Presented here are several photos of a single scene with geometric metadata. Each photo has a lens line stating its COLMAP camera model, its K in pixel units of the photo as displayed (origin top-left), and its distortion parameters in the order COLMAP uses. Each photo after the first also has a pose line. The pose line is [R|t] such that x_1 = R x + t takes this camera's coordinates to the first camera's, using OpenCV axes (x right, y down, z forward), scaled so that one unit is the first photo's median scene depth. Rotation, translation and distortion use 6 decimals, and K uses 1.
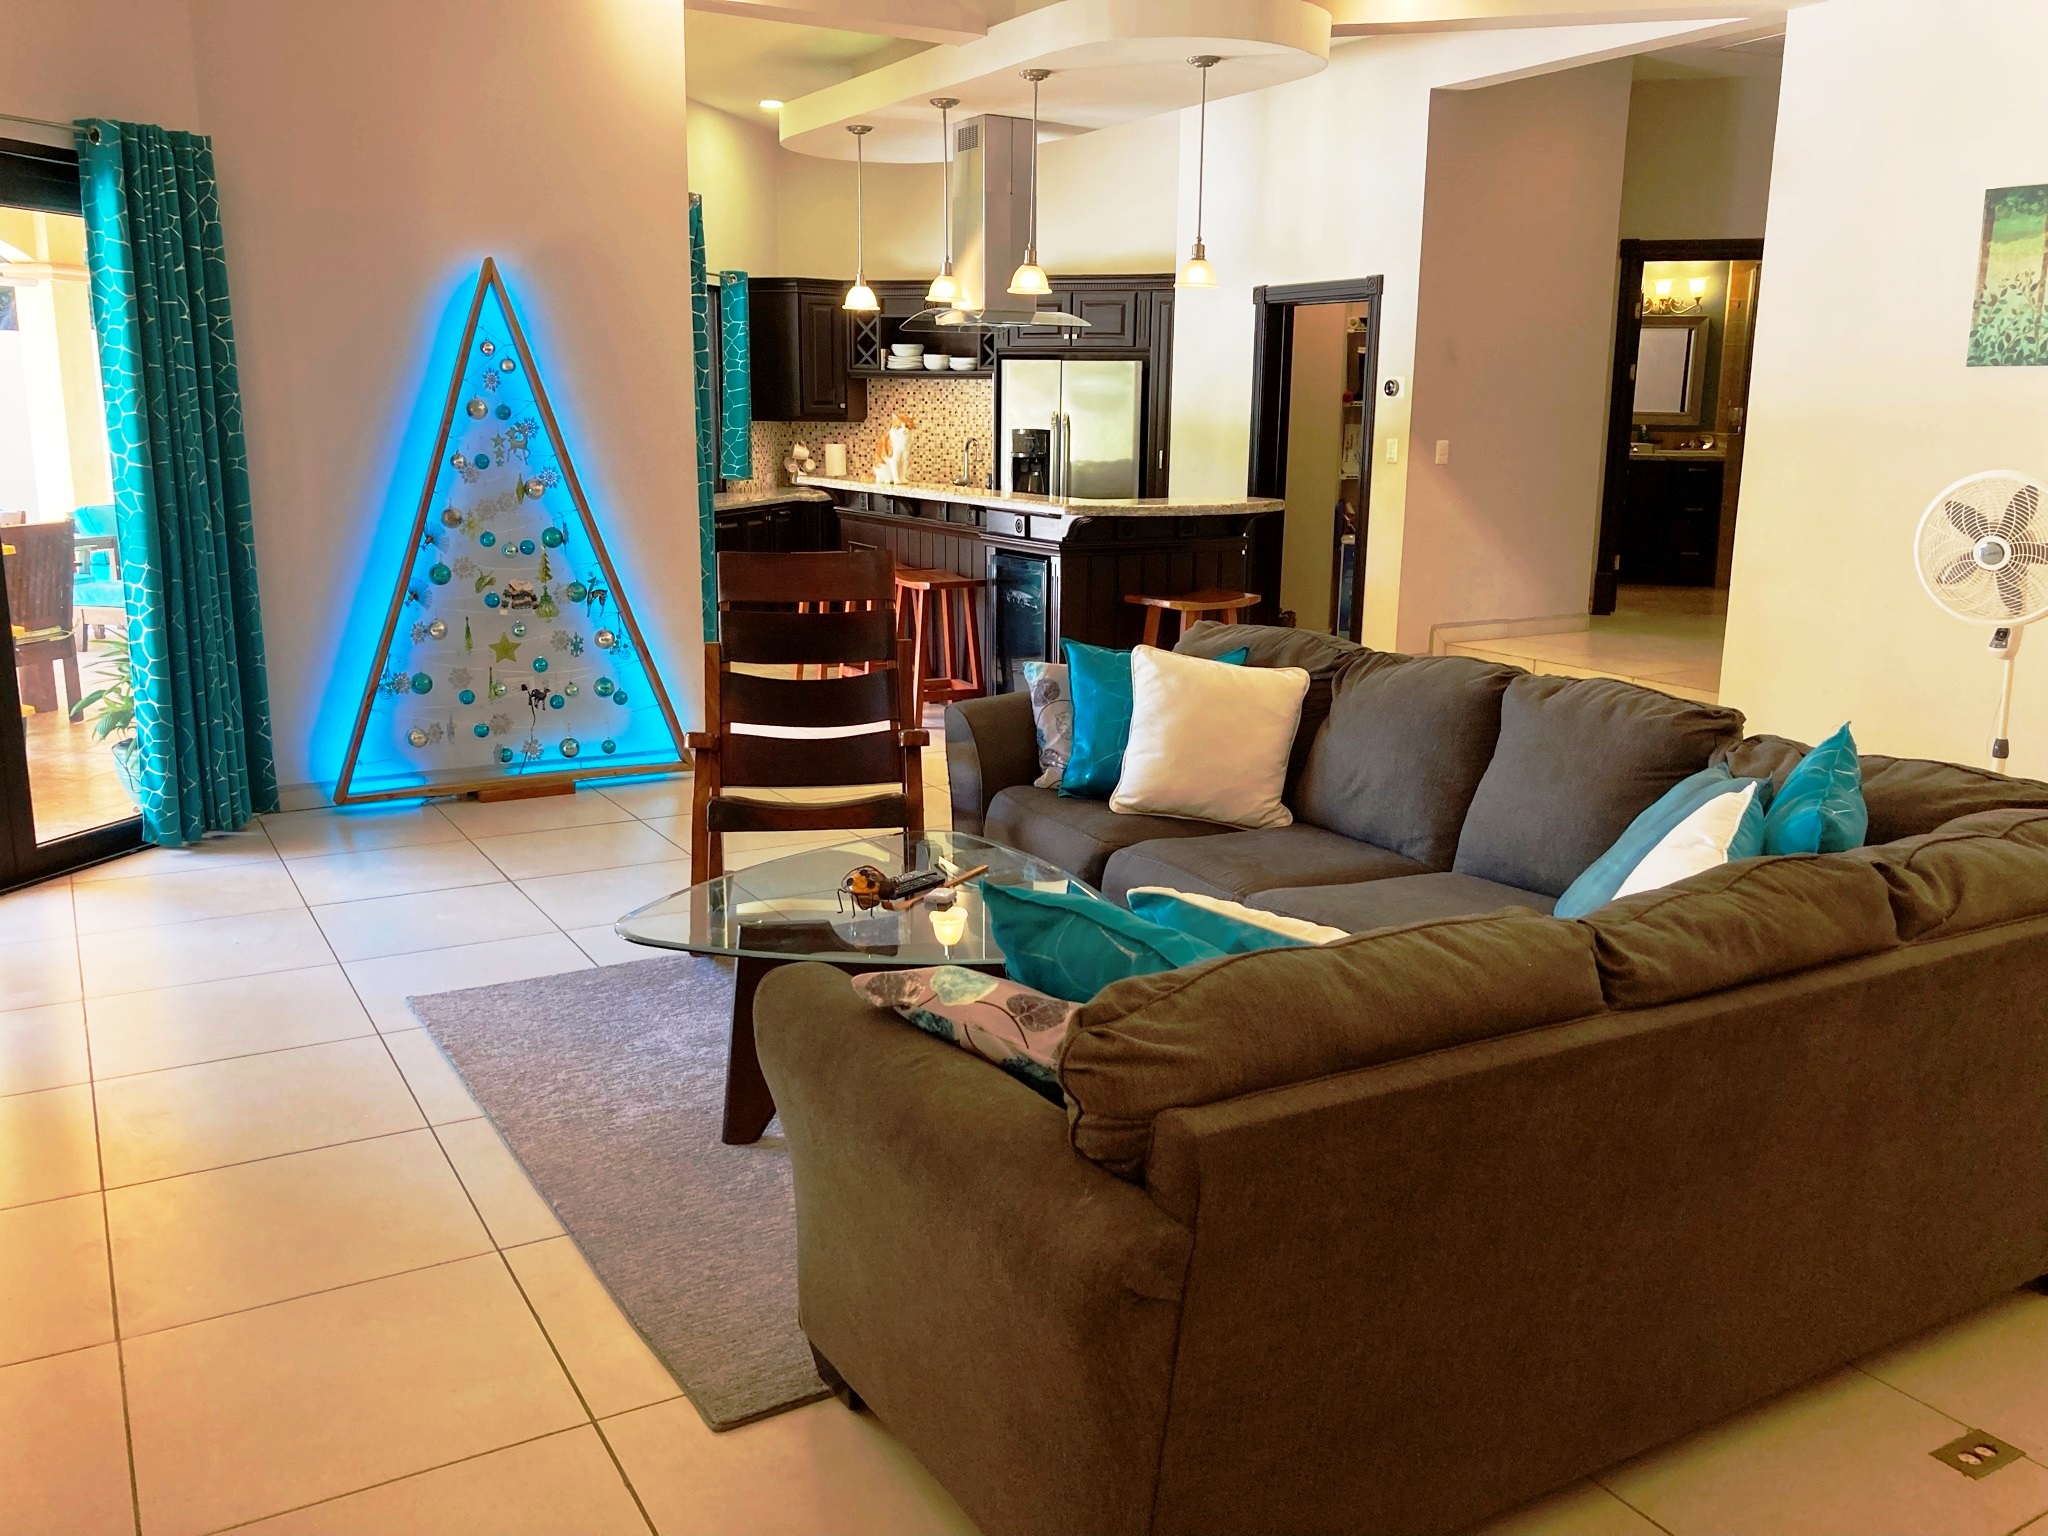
lens RADIAL K [[1711.4, 0, 1024.0], [0, 1711.4, 768.0], [0, 0, 1]] dist [0.092738, -0.097390]
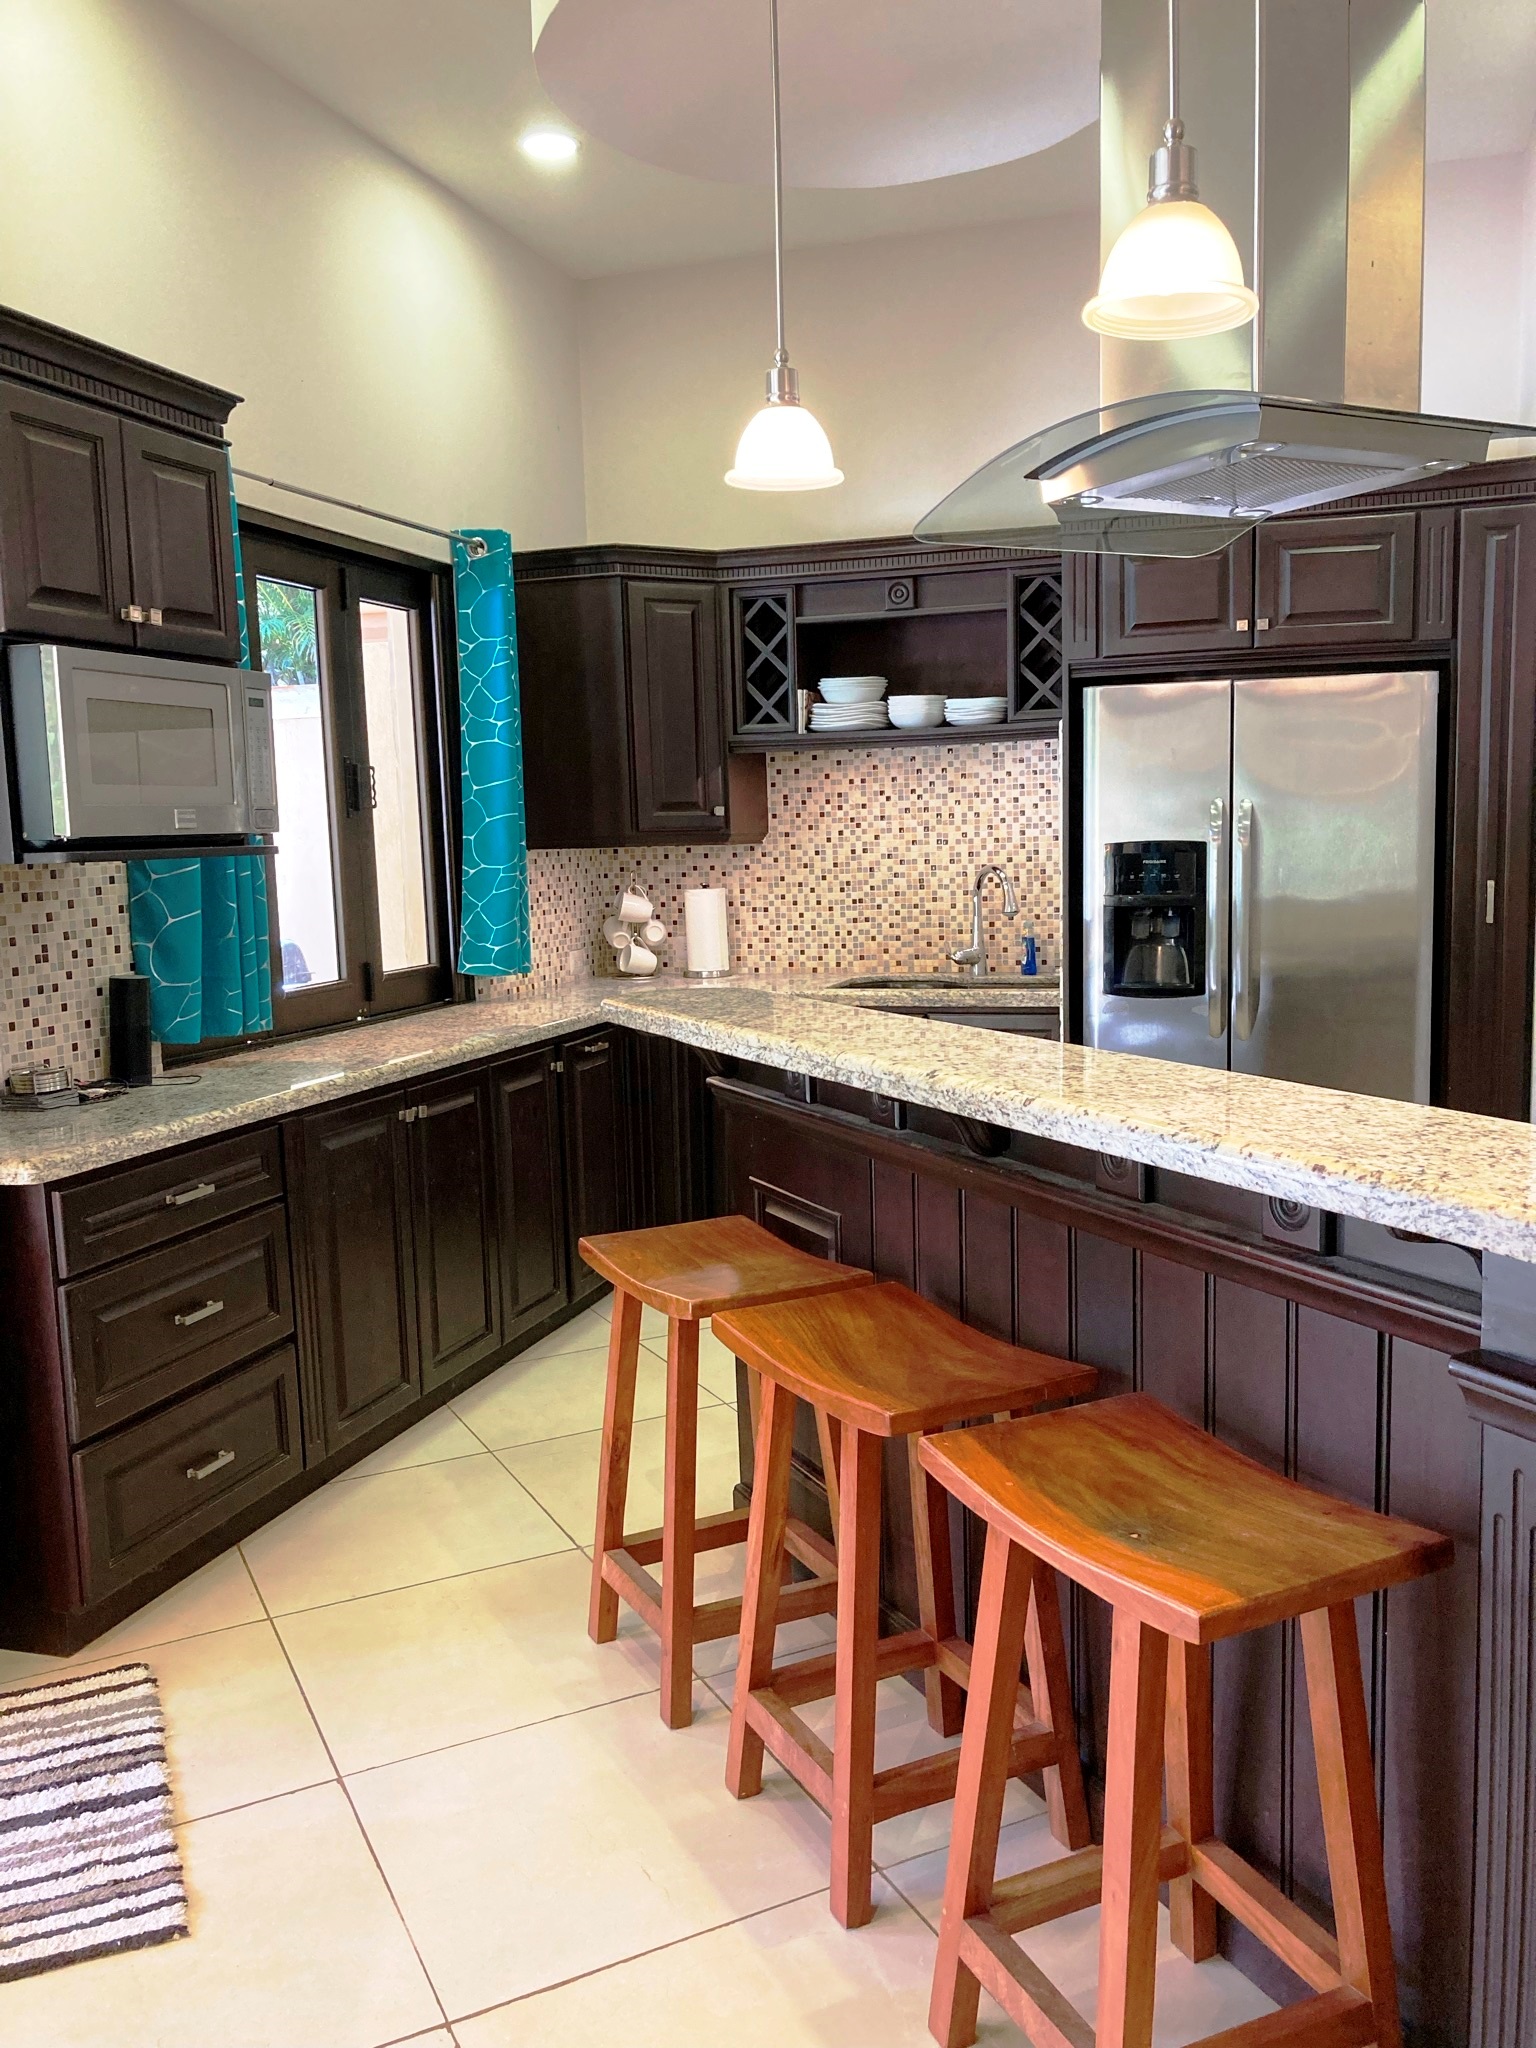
lens RADIAL K [[1656.0, 0, 774.8], [0, 1656.0, 1057.9], [0, 0, 1]] dist [0.081264, -0.364418]
pose [[0.997309, -0.027550, -0.067946, -0.062396], [0.022674, 0.997182, -0.071516, -0.111989], [0.069725, 0.069783, 0.995122, 0.563485]]
